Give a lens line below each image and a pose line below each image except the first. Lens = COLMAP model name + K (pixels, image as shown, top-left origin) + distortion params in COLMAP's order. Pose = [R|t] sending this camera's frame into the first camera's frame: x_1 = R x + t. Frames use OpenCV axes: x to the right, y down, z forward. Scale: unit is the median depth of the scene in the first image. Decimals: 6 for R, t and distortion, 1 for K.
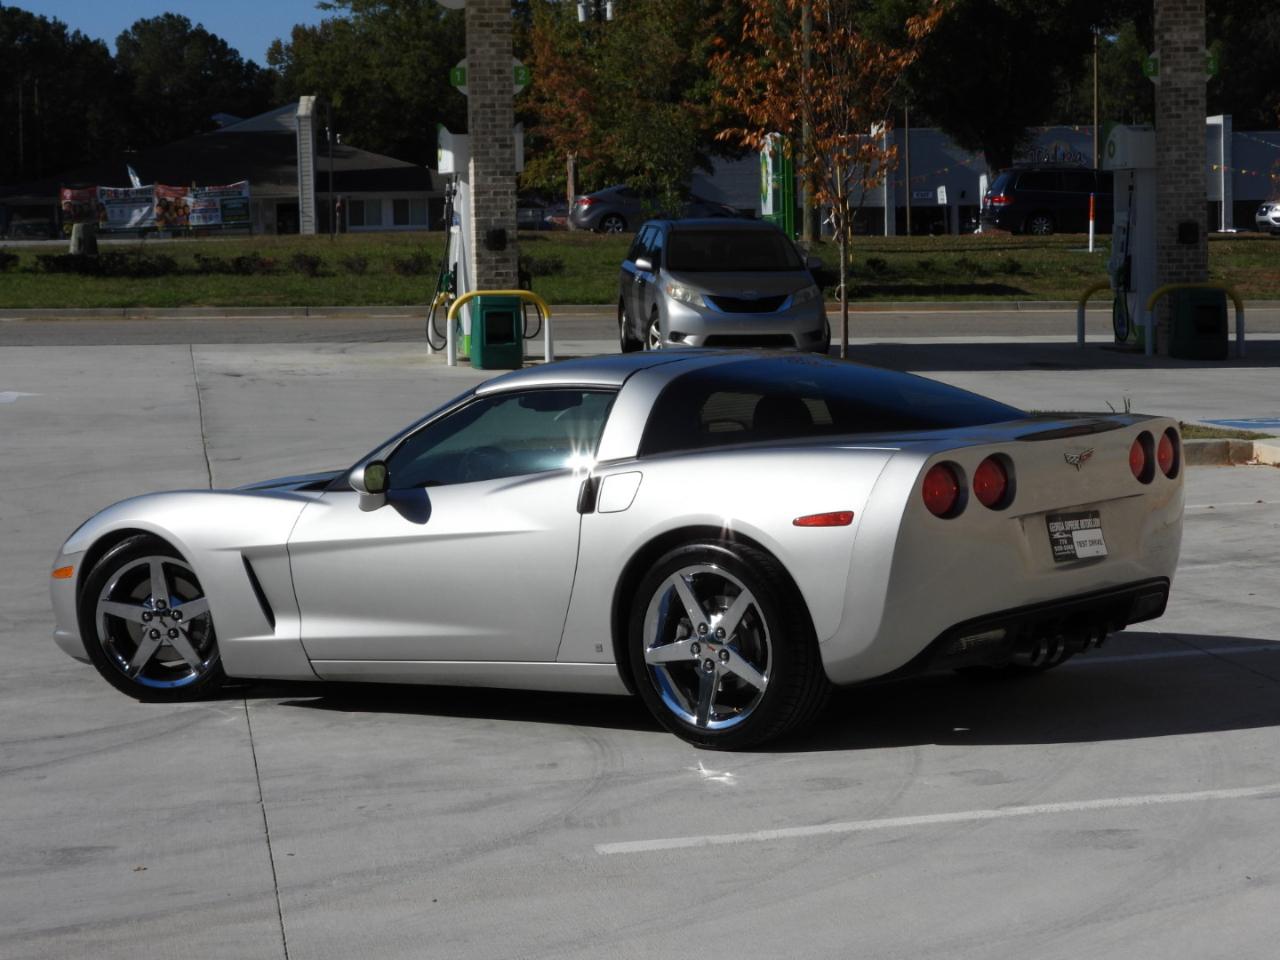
lens RADIAL K [[3348.6, 0, 694.0], [0, 3348.6, 479.0], [0, 0, 1]] dist [0.046471, -0.321606]
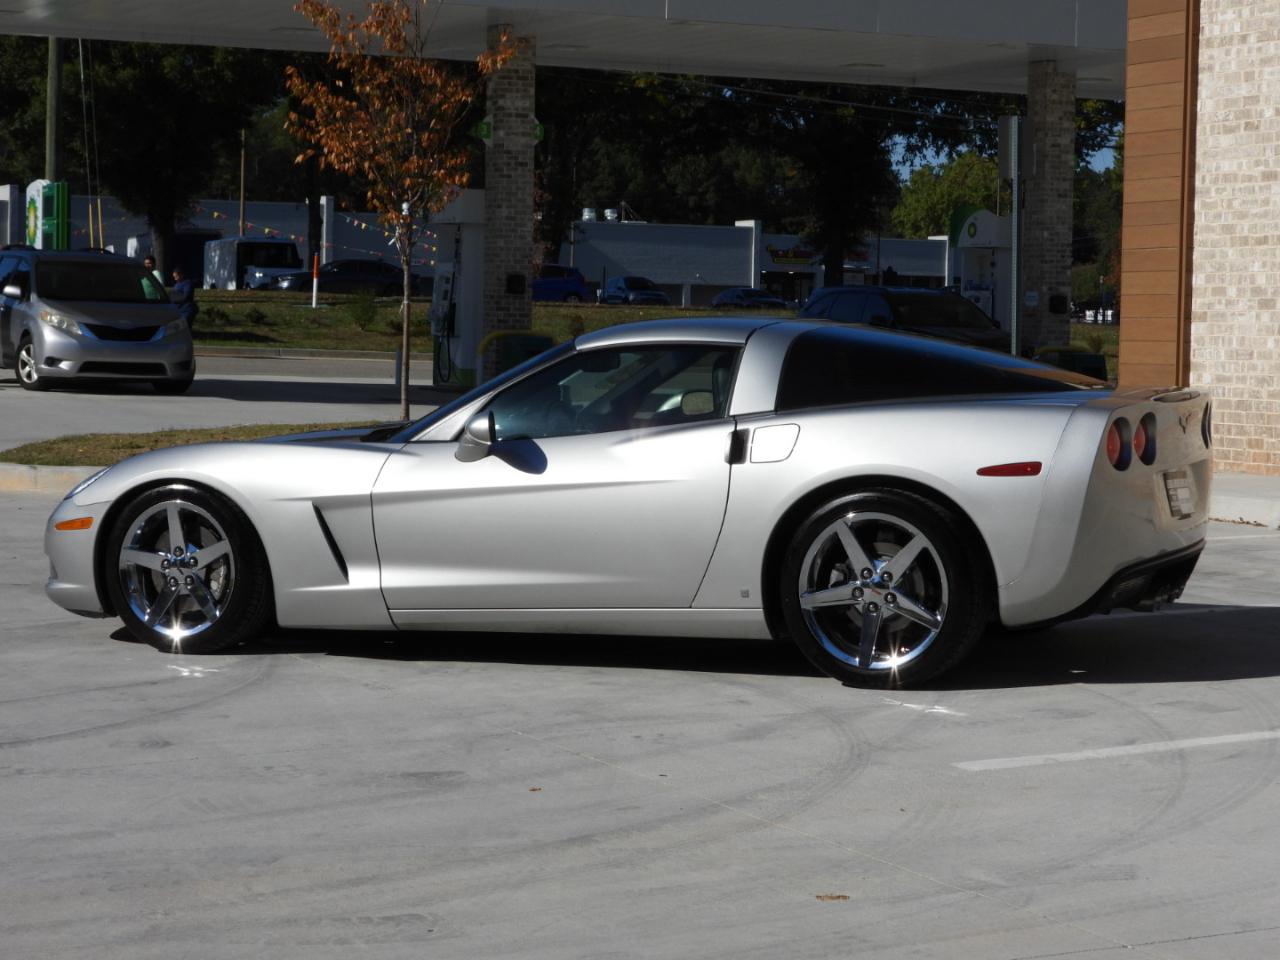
lens RADIAL K [[3105.4, 0, 699.4], [0, 3105.4, 476.4], [0, 0, 1]] dist [-0.034913, 0.346480]
pose [[0.954767, 0.023343, 0.296438, -0.098428], [-0.017571, 0.999601, -0.022121, 0.010704], [-0.296836, 0.015911, 0.954796, 0.025082]]
